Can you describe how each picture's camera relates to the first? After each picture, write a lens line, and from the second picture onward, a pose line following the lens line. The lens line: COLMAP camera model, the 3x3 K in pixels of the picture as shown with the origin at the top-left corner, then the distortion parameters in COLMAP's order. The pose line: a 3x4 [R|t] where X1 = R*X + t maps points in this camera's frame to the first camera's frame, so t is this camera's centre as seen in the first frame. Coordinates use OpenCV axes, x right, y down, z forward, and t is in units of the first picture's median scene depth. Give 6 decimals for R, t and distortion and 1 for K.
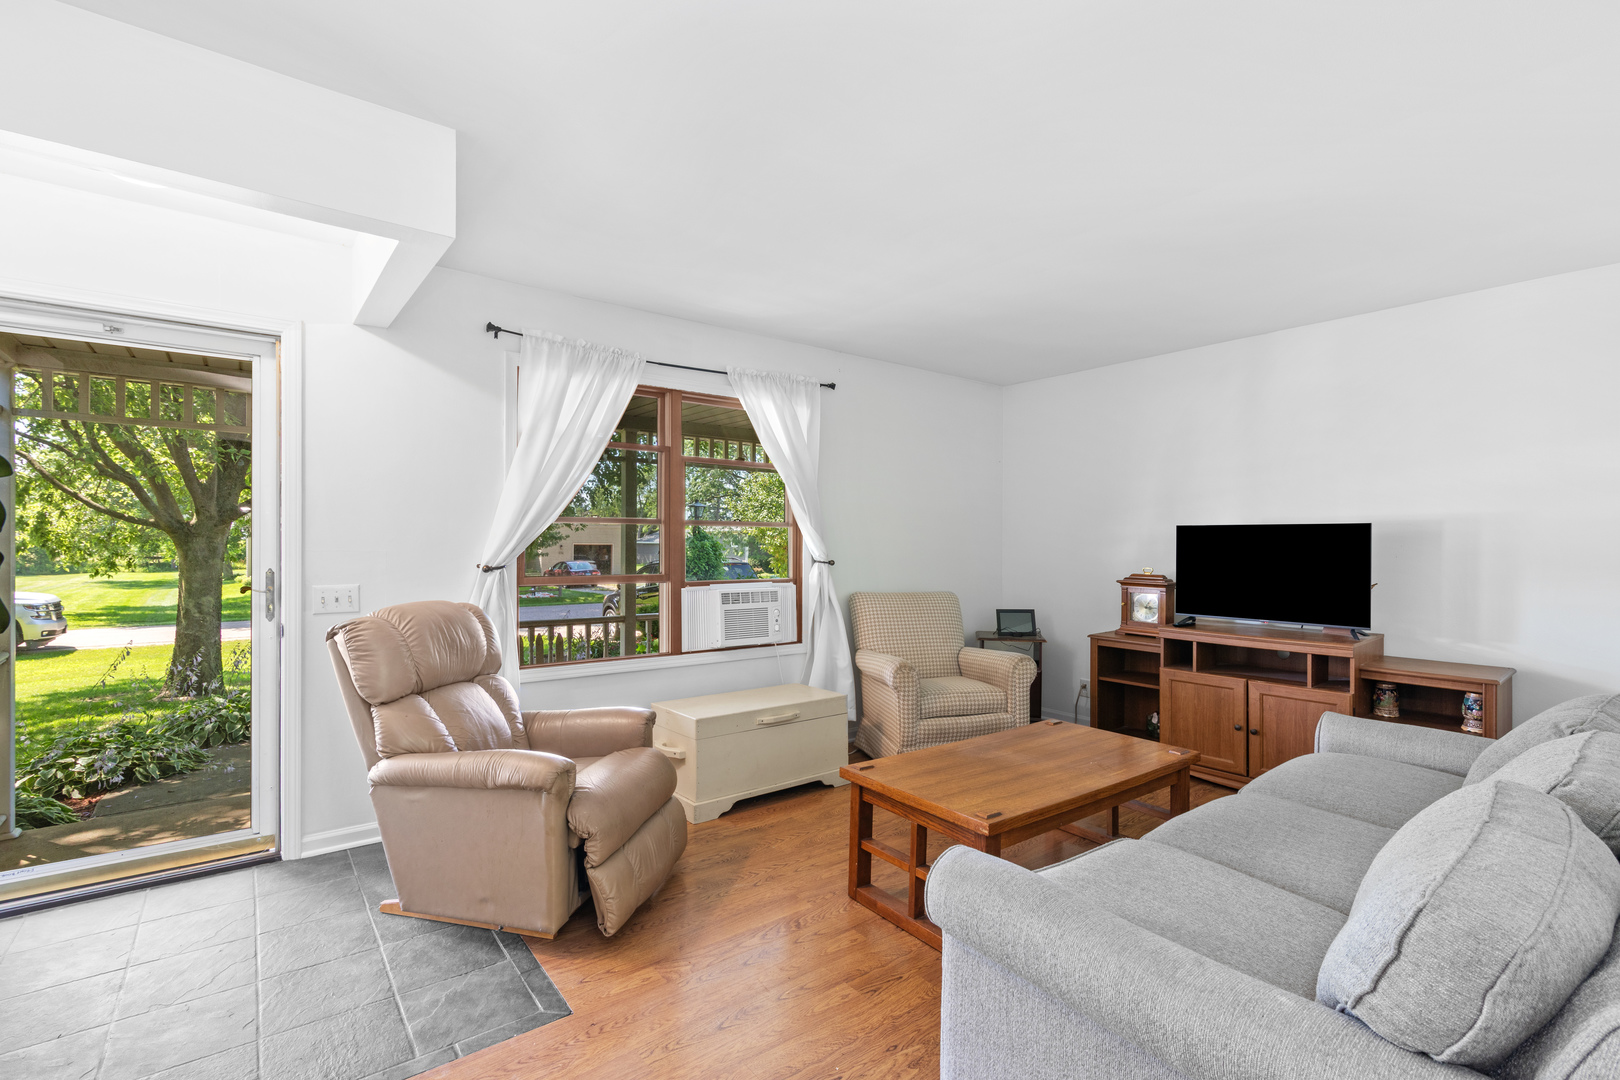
lens RADIAL K [[738.3, 0, 810.0], [0, 738.3, 540.0], [0, 0, 1]] dist [0.000506, 0.000029]
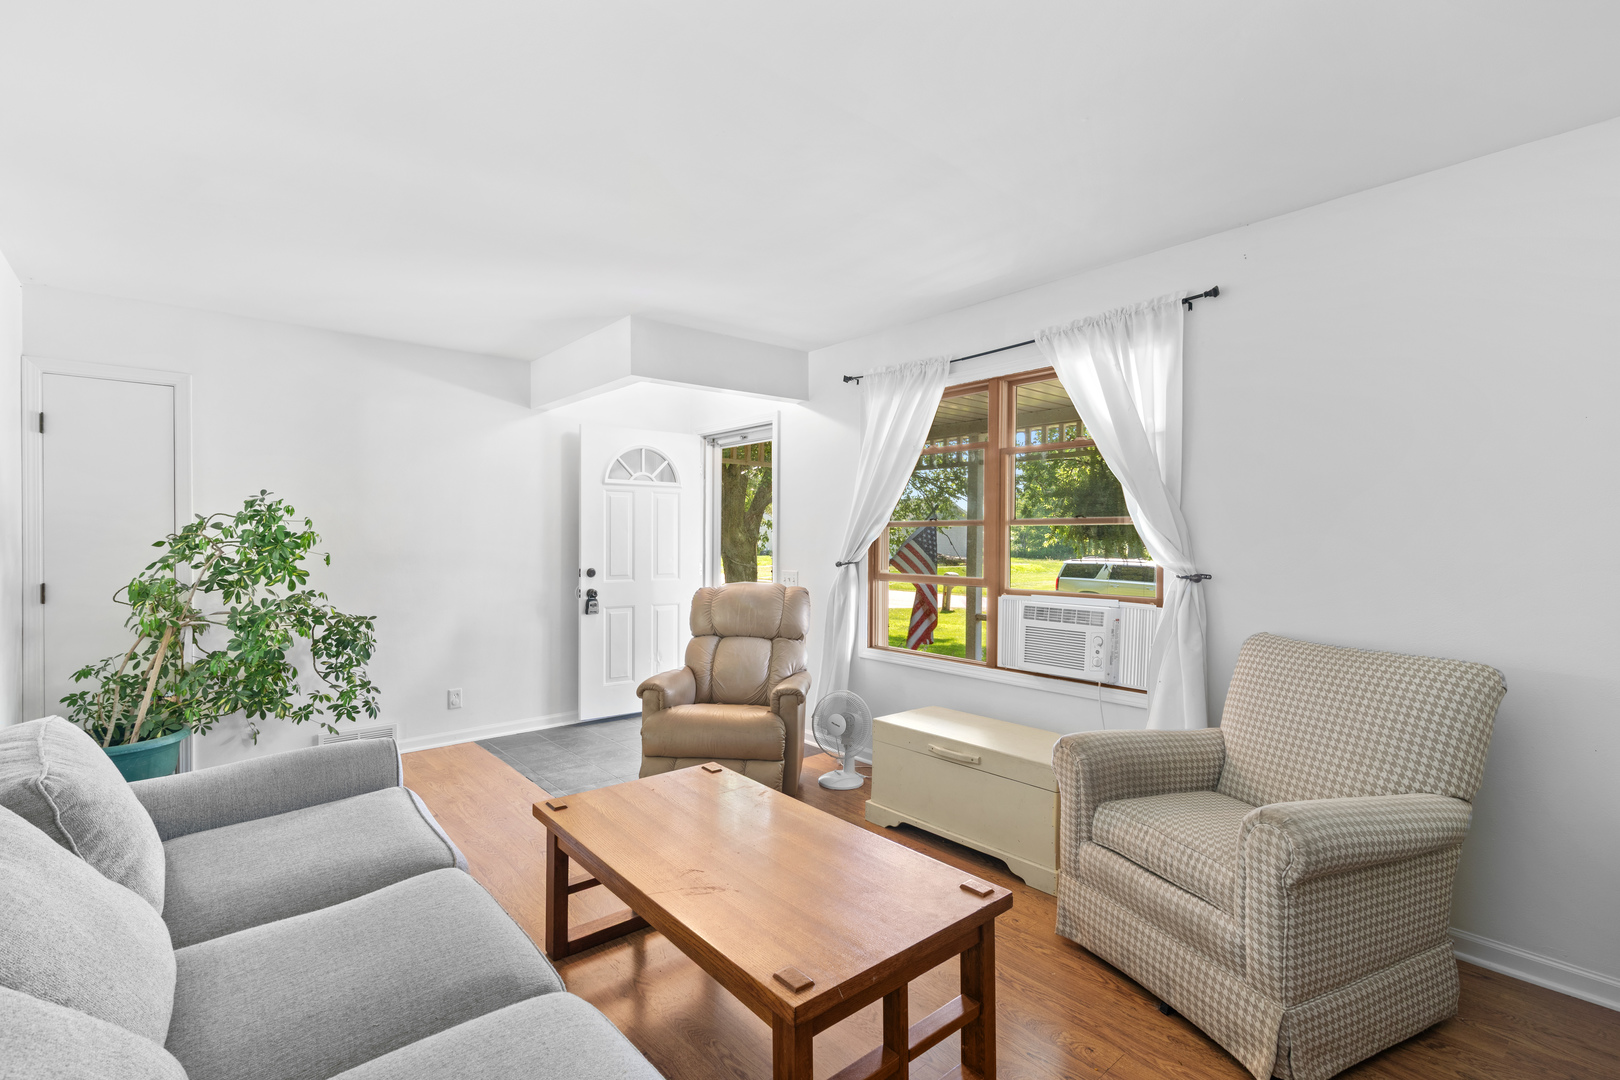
lens RADIAL K [[738.3, 0, 810.0], [0, 738.3, 540.0], [0, 0, 1]] dist [0.000506, 0.000029]
pose [[0.051822, -0.007801, -0.998626, 0.725534], [-0.005511, 0.999952, -0.008097, 0.005871], [0.998641, 0.005923, 0.051776, 0.731843]]
